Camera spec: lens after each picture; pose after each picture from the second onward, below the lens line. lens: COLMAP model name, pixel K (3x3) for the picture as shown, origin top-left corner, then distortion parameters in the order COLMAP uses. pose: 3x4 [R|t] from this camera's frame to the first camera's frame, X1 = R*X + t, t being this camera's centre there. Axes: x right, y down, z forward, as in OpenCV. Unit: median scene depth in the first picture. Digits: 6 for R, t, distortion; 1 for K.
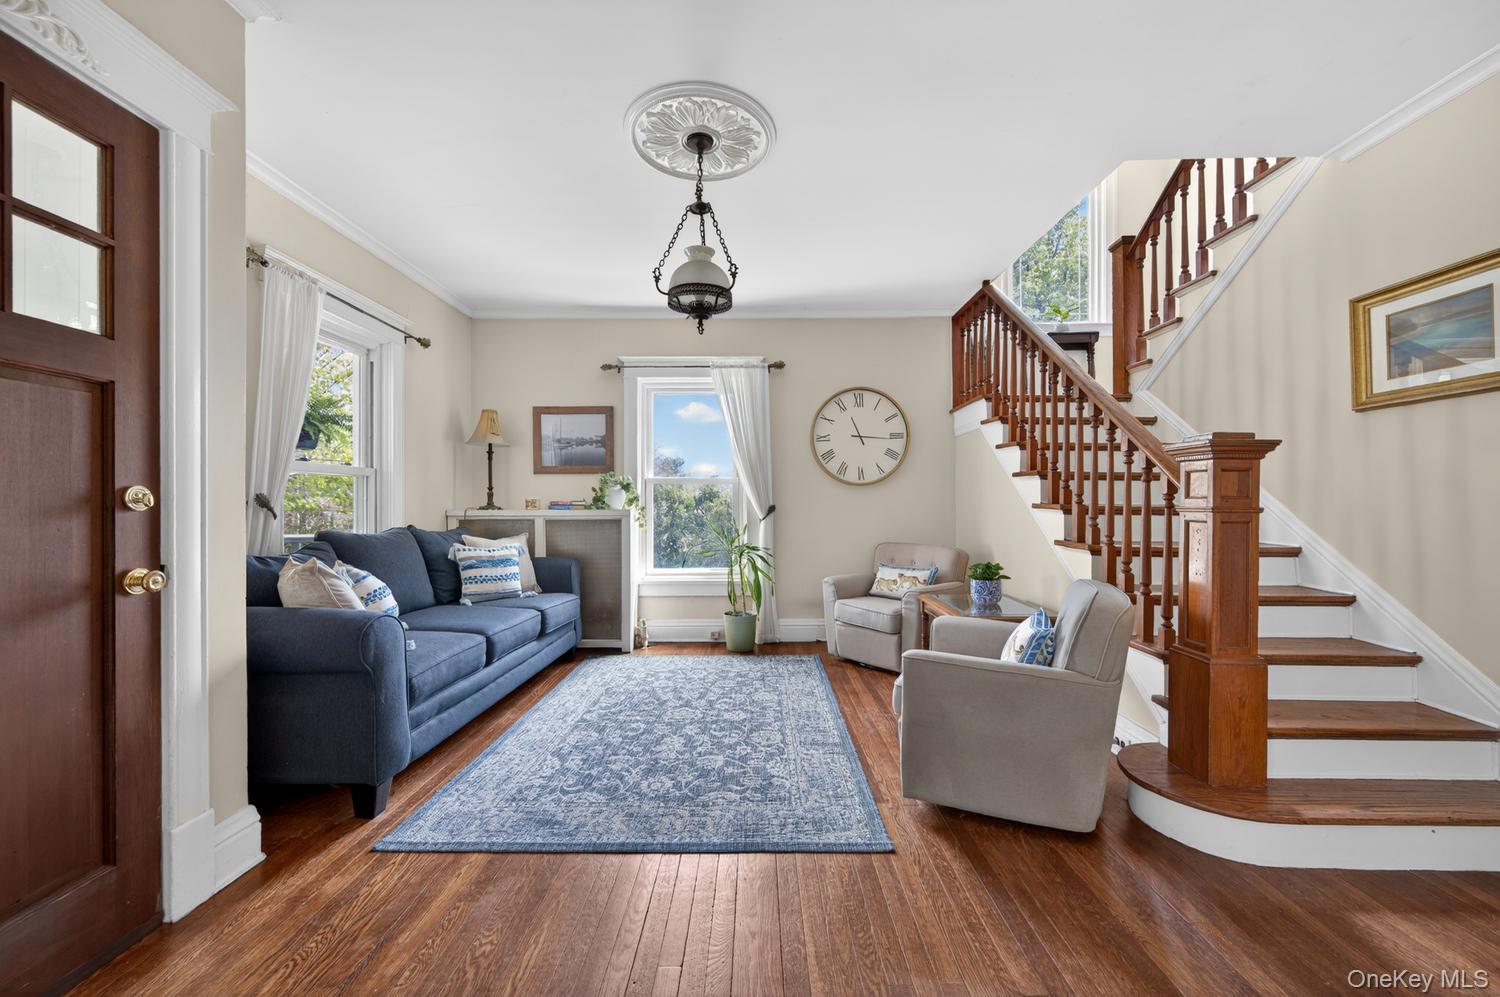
lens RADIAL K [[593.3, 0, 752.3], [0, 593.3, 498.0], [0, 0, 1]] dist [0.001711, 0.000045]
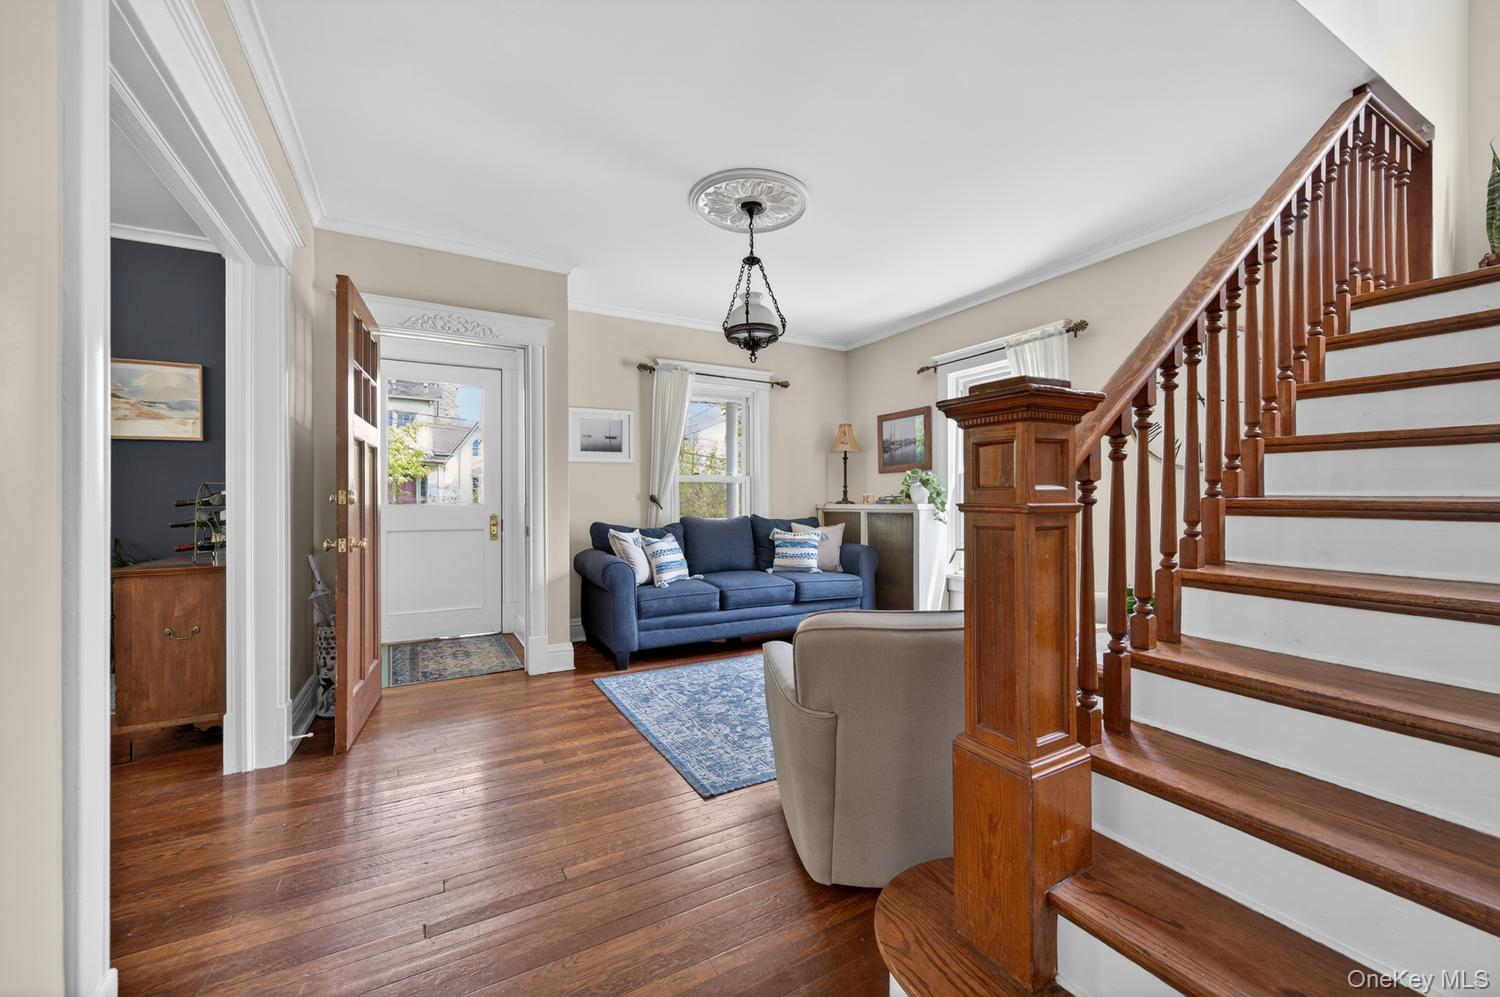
lens RADIAL K [[593.3, 0, 752.3], [0, 593.3, 498.0], [0, 0, 1]] dist [0.001711, 0.000045]
pose [[0.488970, -0.006856, -0.872274, 0.984177], [0.017815, 0.999839, 0.002128, 0.002278], [0.872119, -0.016580, 0.489013, 0.390108]]
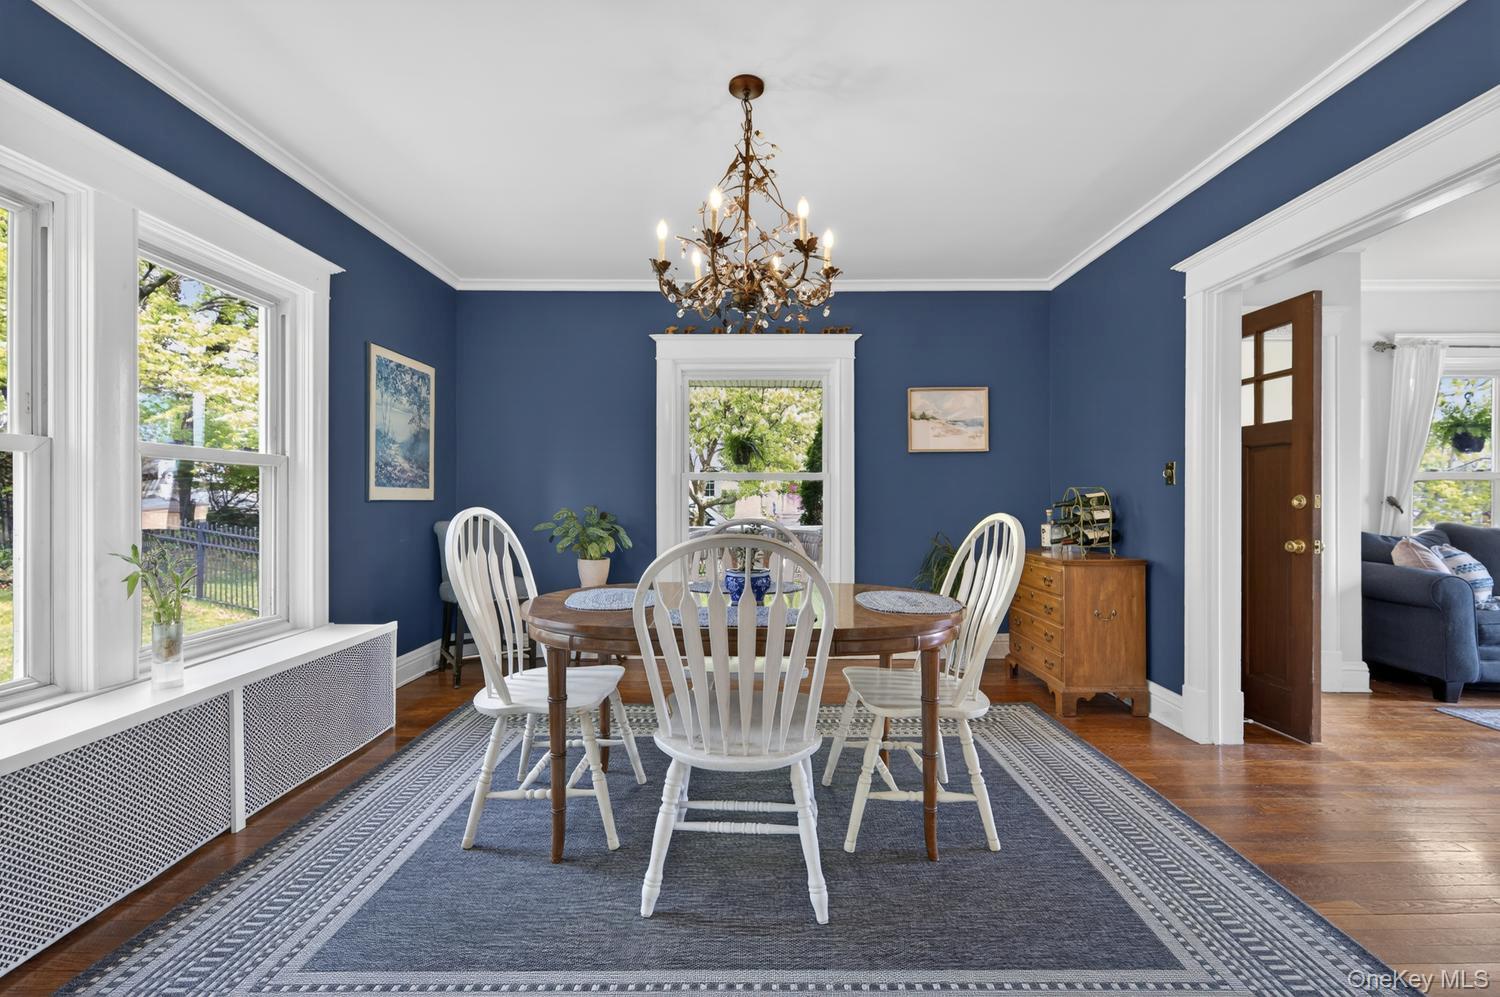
lens RADIAL K [[637.7, 0, 750.0], [0, 637.7, 498.5], [0, 0, 1]] dist [0.012981, -0.000097]
pose [[-0.002650, -0.005776, -0.999980, 0.912008], [0.014468, 0.999878, -0.005814, -0.019902], [0.999892, -0.014483, -0.002566, -0.706920]]
